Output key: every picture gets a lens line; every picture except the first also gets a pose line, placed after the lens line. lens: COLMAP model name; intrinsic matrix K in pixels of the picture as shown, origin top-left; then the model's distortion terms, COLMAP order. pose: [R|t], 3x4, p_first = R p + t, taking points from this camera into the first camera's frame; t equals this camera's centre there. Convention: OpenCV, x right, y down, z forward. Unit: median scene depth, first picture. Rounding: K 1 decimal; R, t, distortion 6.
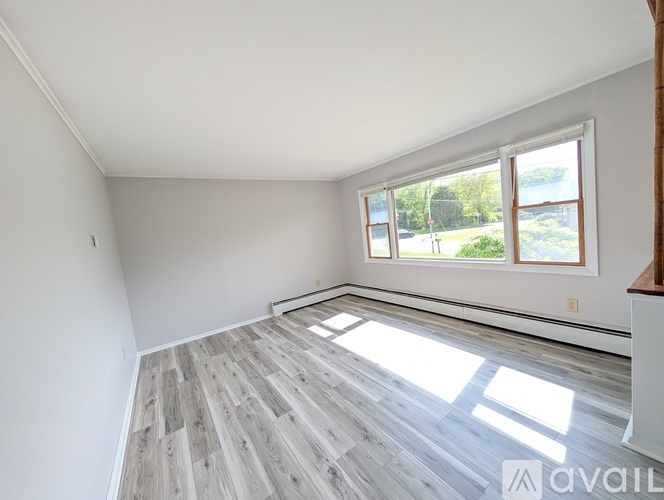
lens RADIAL K [[252.1, 0, 329.3], [0, 252.1, 251.3], [0, 0, 1]] dist [0.000891, 0.000179]
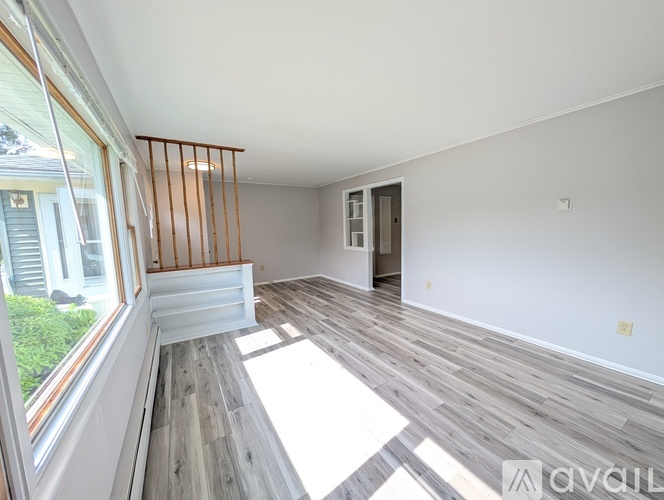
lens RADIAL K [[252.1, 0, 328.9], [0, 252.1, 249.6], [0, 0, 1]] dist [0.000891, 0.000179]
pose [[-0.988574, 0.135021, 0.067019, 0.111214], [0.144583, 0.975090, 0.168211, -0.154614], [-0.042637, 0.175979, -0.983470, 1.802572]]
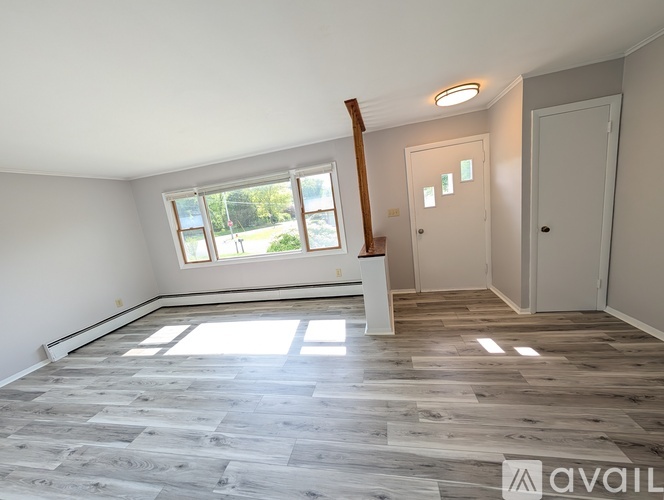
lens RADIAL K [[252.1, 0, 330.0], [0, 252.1, 252.0], [0, 0, 1]] dist [0.000891, 0.000179]
pose [[0.722609, -0.110566, 0.682358, -0.172131], [0.111719, 0.992828, 0.042563, 0.002986], [-0.682170, 0.045476, 0.729778, -0.157791]]
